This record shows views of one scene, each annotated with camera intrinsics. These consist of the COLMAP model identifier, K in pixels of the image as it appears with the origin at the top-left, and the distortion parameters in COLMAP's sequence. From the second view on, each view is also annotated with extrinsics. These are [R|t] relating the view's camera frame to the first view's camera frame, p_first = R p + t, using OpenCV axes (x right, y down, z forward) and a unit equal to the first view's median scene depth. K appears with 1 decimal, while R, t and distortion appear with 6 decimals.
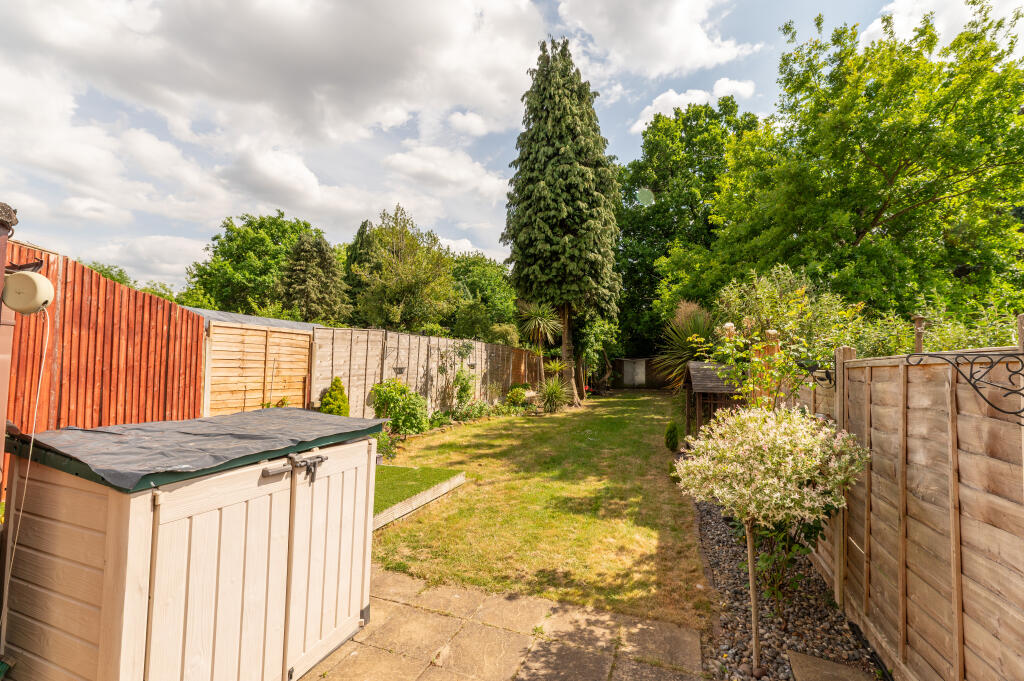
lens RADIAL K [[464.1, 0, 487.9], [0, 464.1, 349.9], [0, 0, 1]] dist [-0.001675, -0.000102]
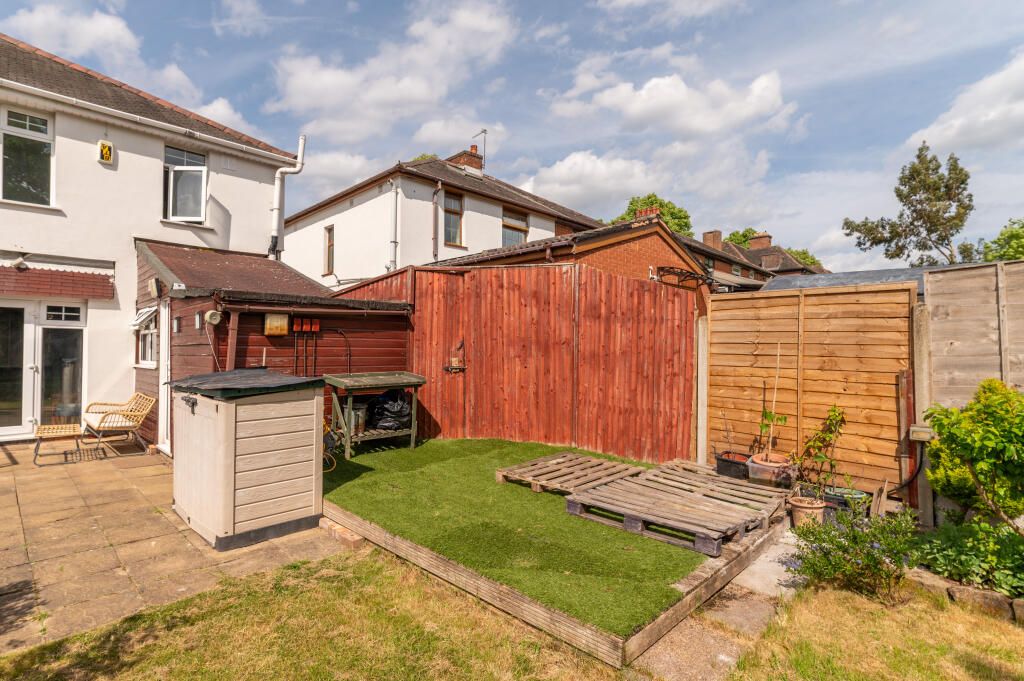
lens RADIAL K [[508.8, 0, 508.9], [0, 508.8, 344.4], [0, 0, 1]] dist [-0.001045, 0.001026]
pose [[-0.359037, -0.025851, -0.932965, 0.773283], [0.017017, 0.999269, -0.034237, 0.108937], [0.933168, -0.028169, -0.358334, 2.344234]]
